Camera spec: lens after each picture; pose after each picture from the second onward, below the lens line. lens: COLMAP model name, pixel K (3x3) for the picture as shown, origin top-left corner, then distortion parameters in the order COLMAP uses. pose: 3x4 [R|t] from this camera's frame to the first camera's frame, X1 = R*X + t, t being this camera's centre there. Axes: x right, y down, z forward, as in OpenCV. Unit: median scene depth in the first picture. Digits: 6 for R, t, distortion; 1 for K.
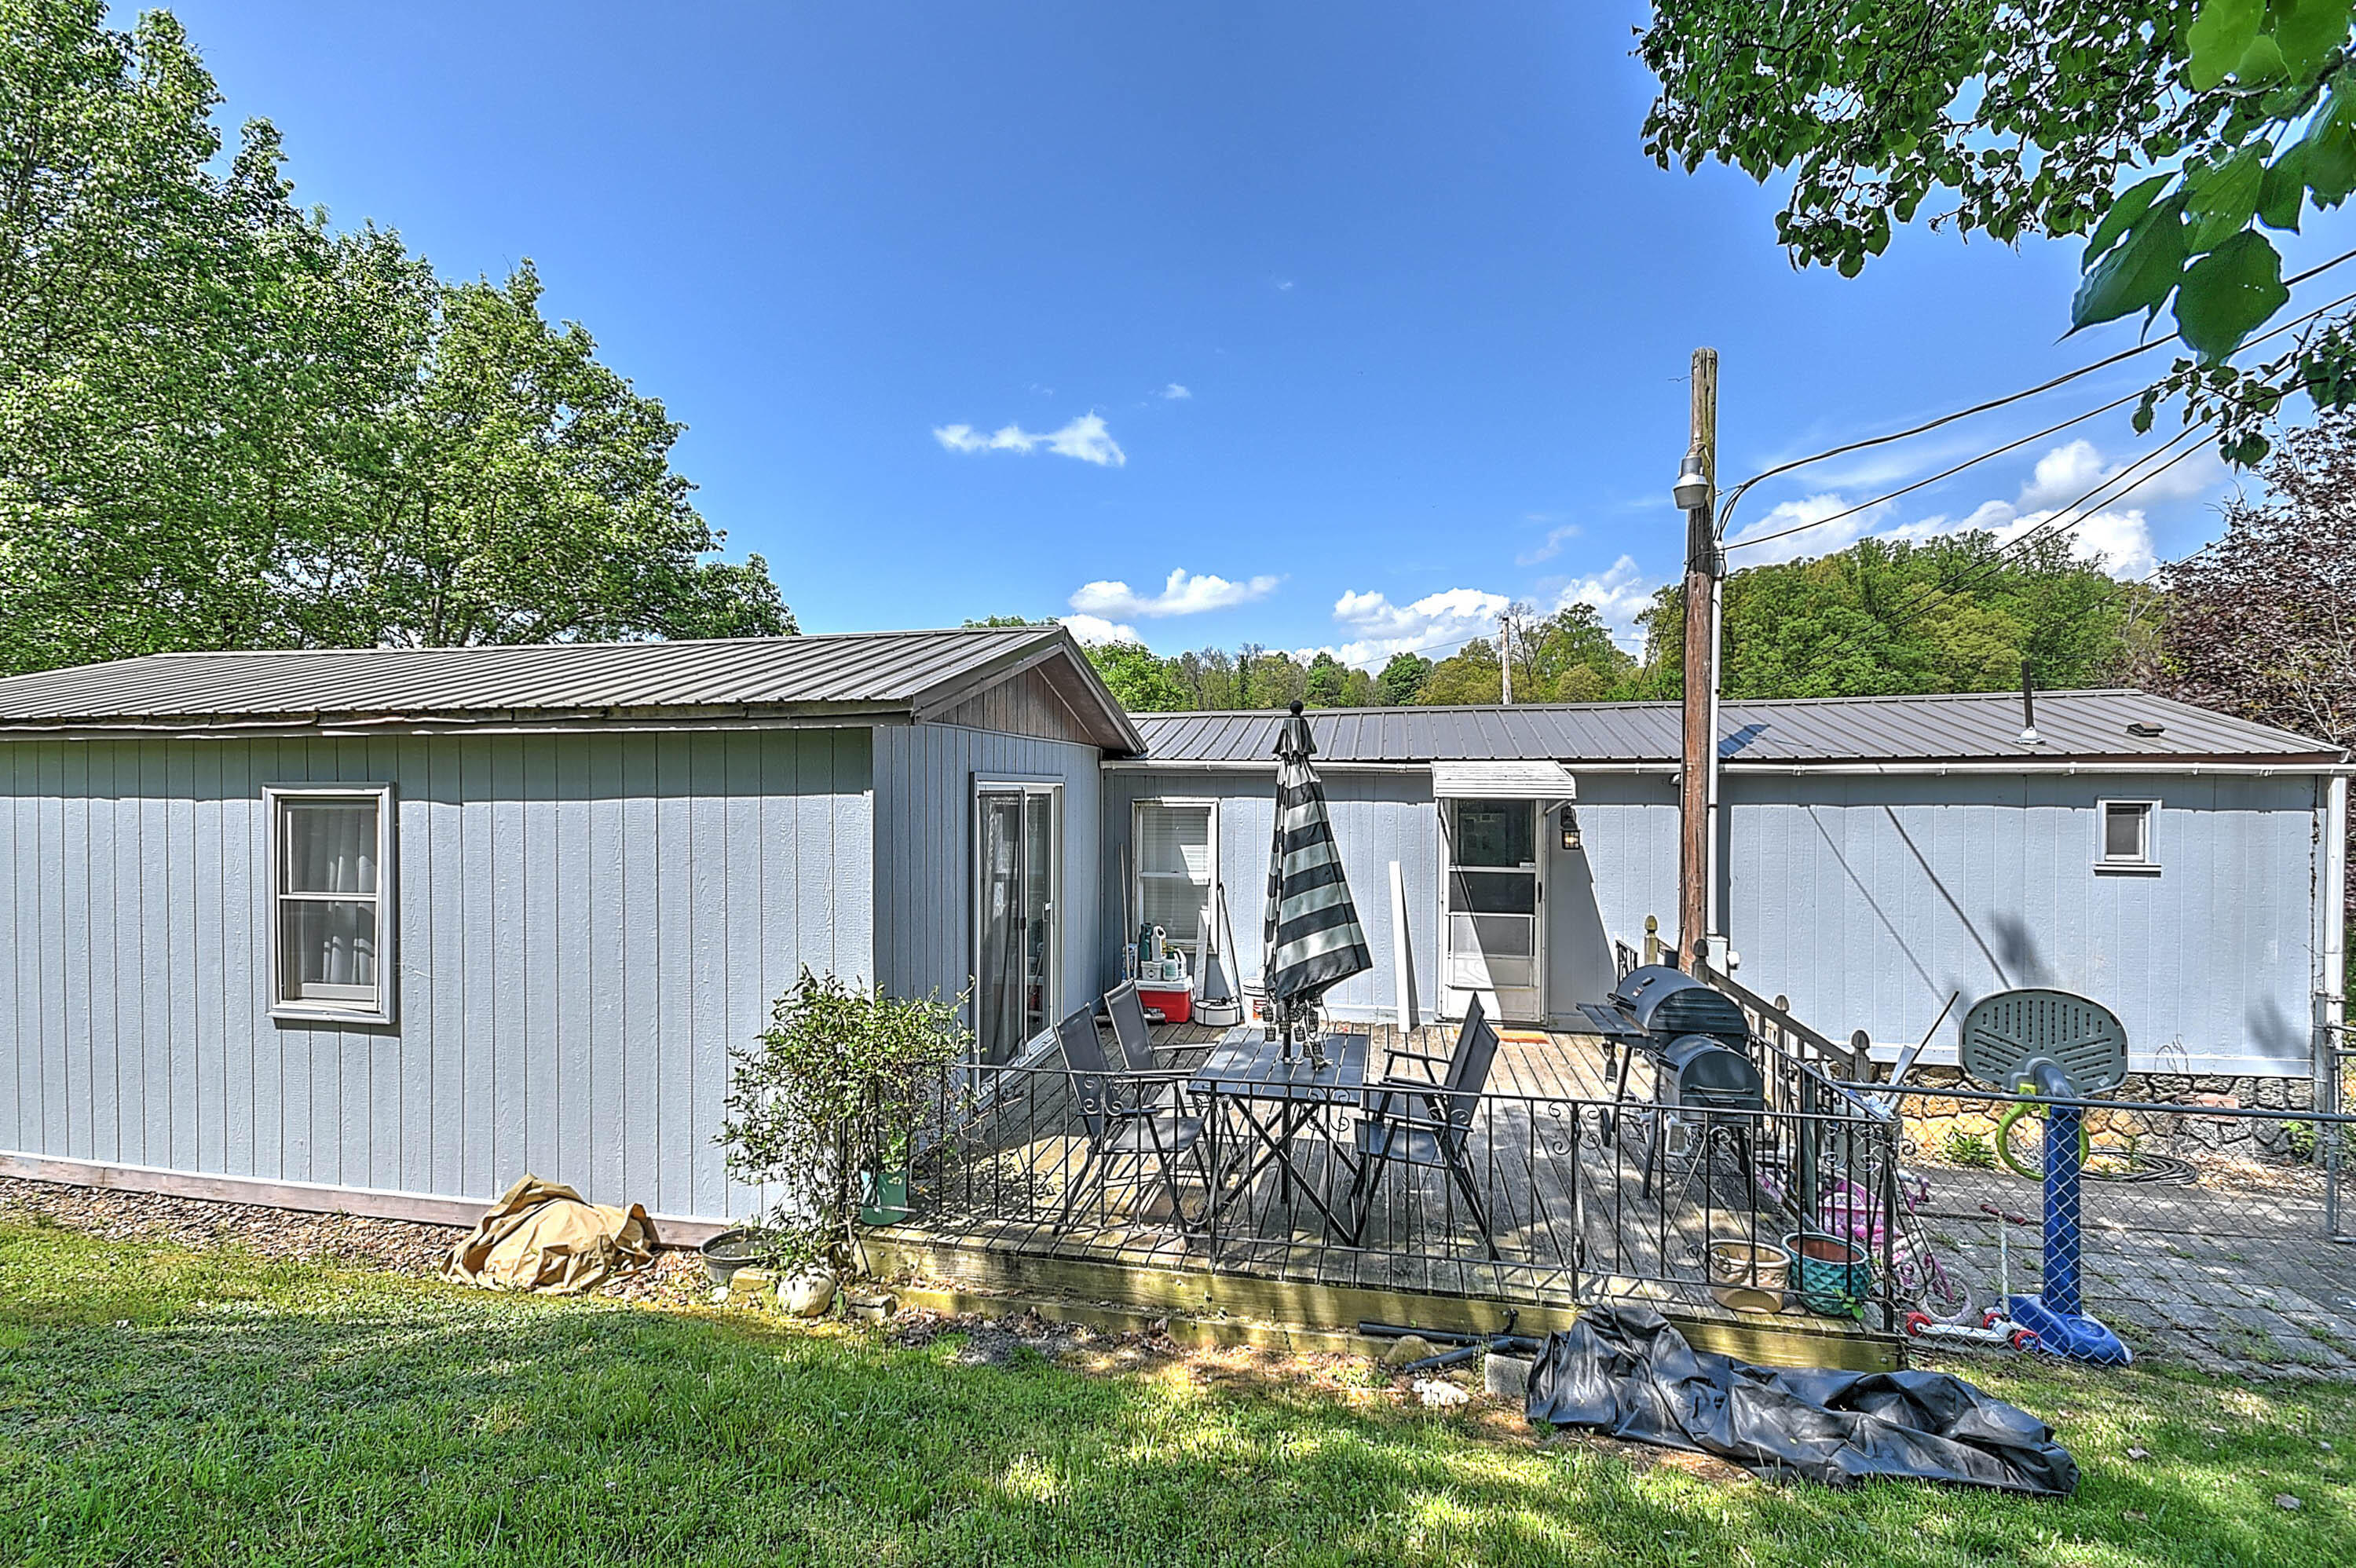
lens RADIAL K [[1034.7, 0, 1178.0], [0, 1034.7, 784.0], [0, 0, 1]] dist [-0.004886, 0.006540]
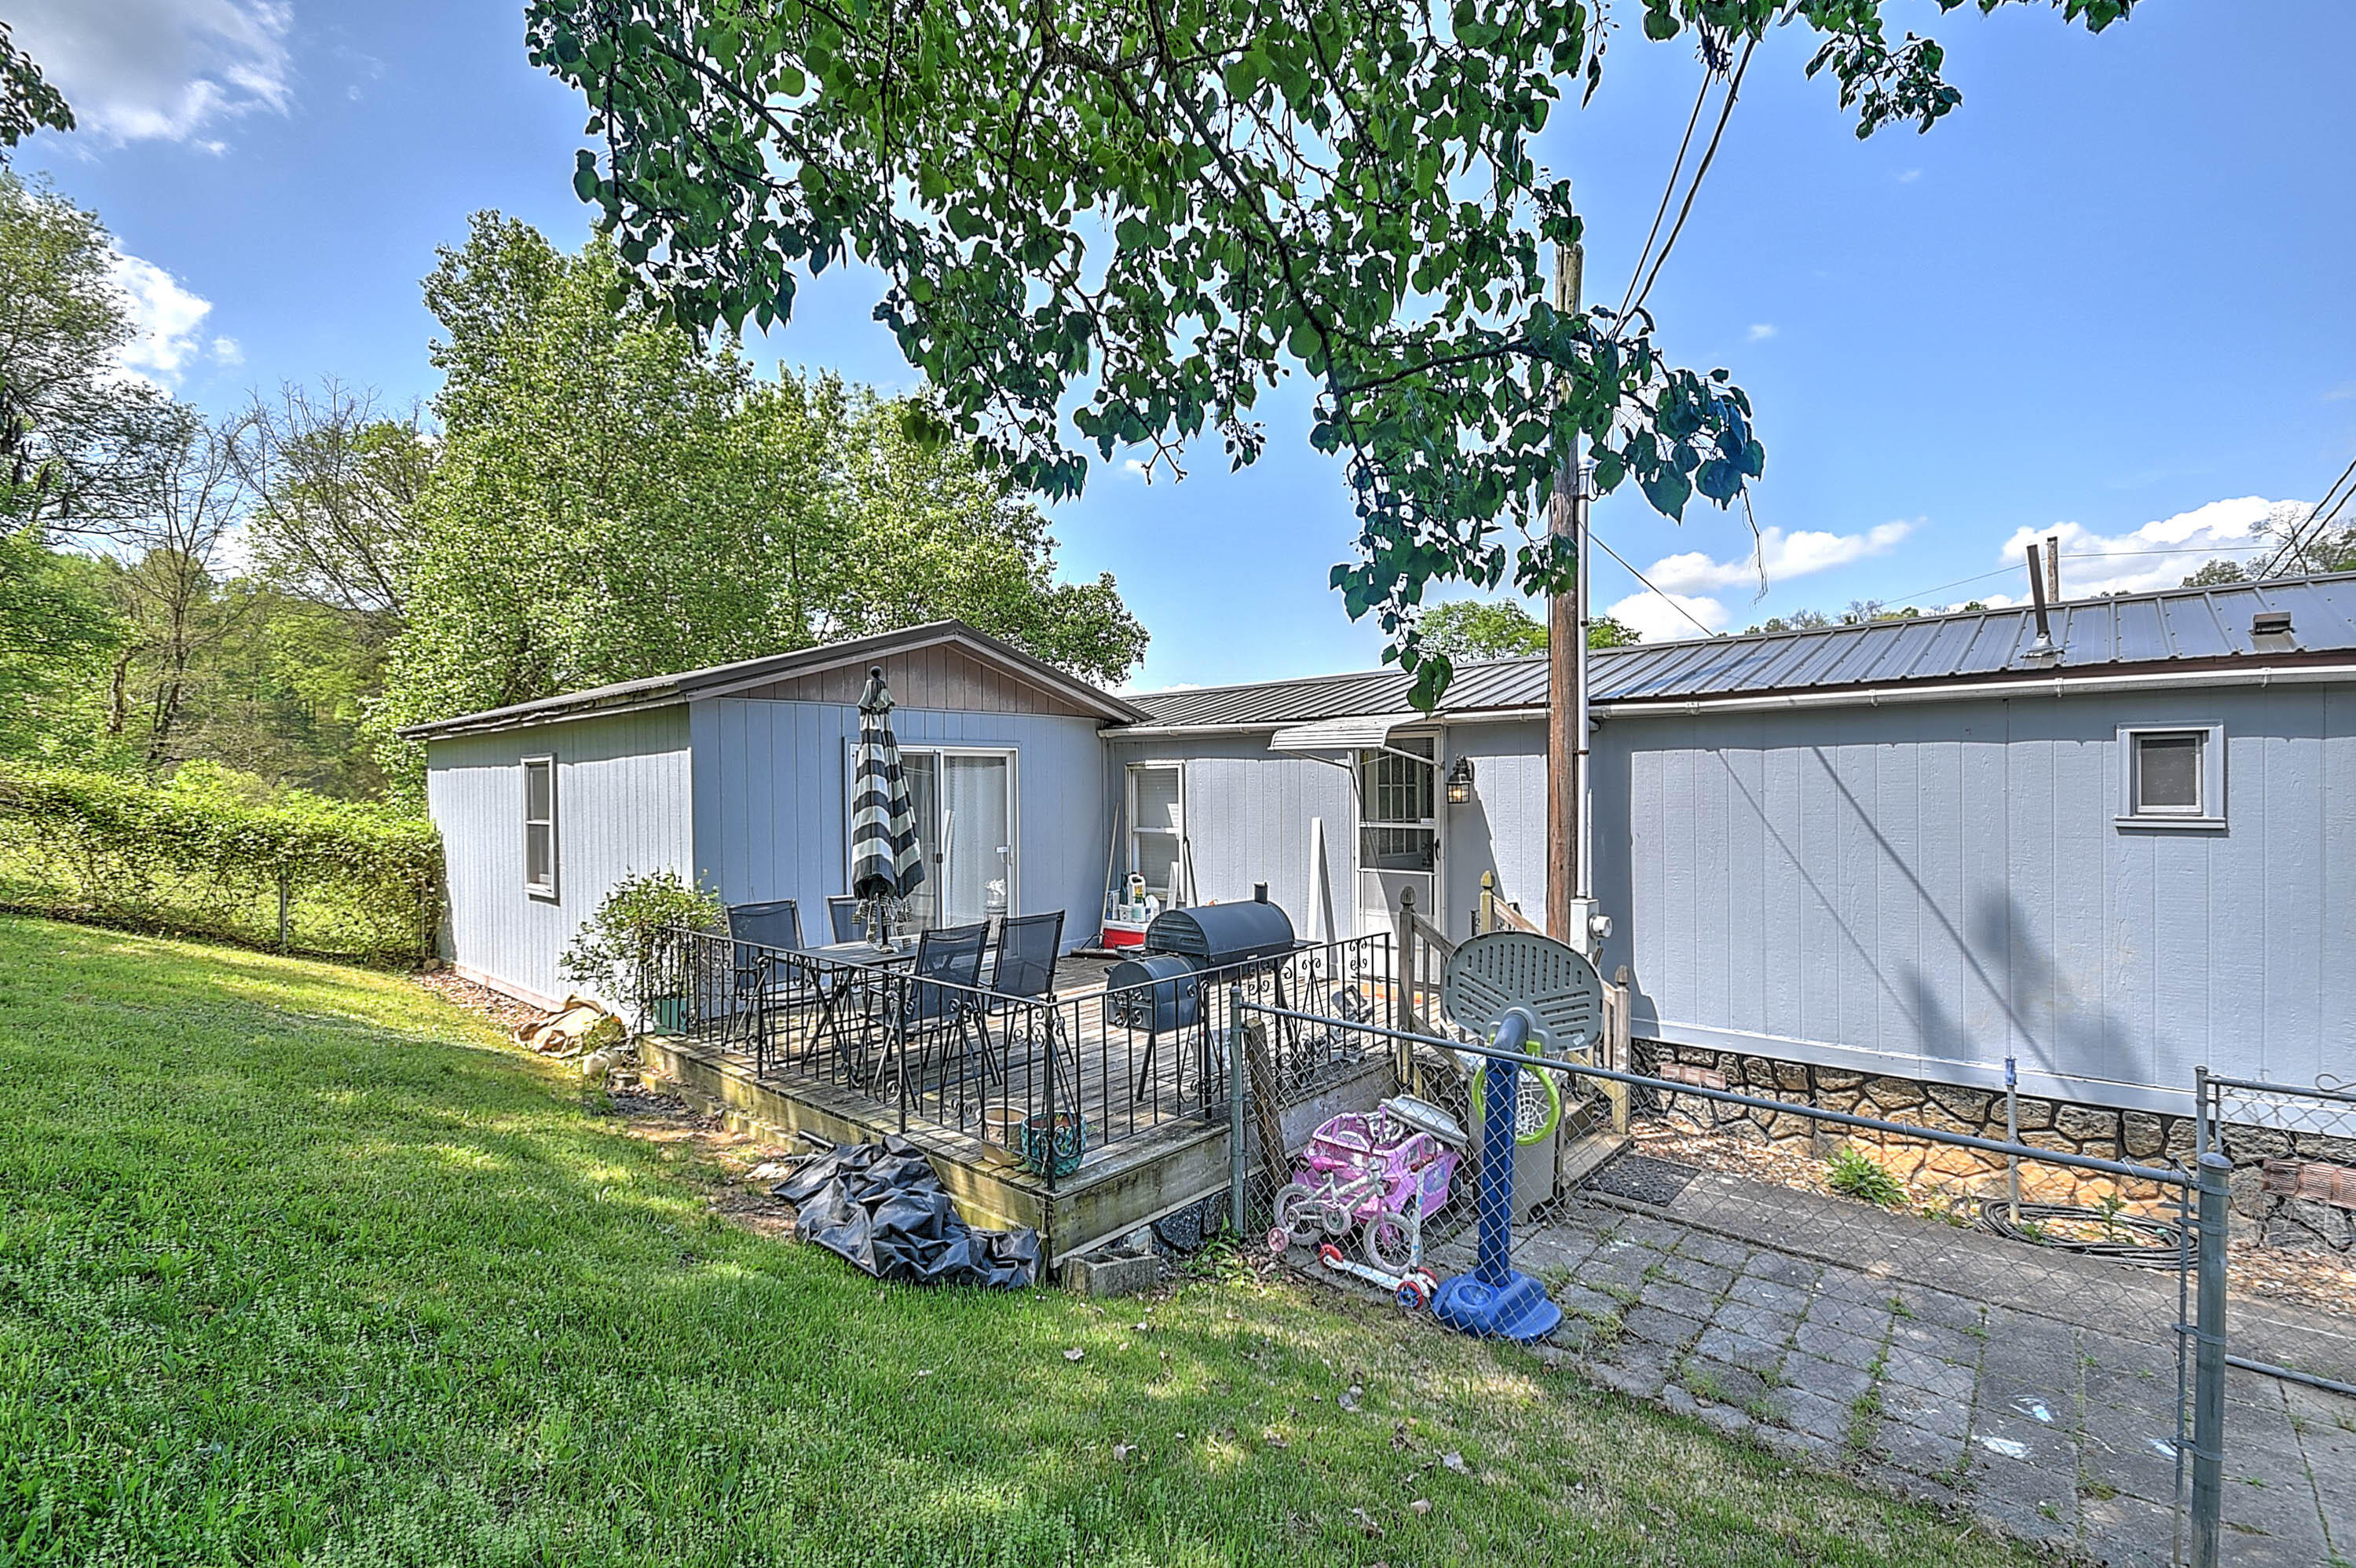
lens RADIAL K [[1034.7, 0, 1178.0], [0, 1034.7, 784.0], [0, 0, 1]] dist [-0.004886, 0.006540]
pose [[0.861668, -0.011561, -0.507340, 0.669604], [0.012966, 0.999916, -0.000764, 0.044601], [0.507306, -0.005920, 0.861746, 0.055086]]
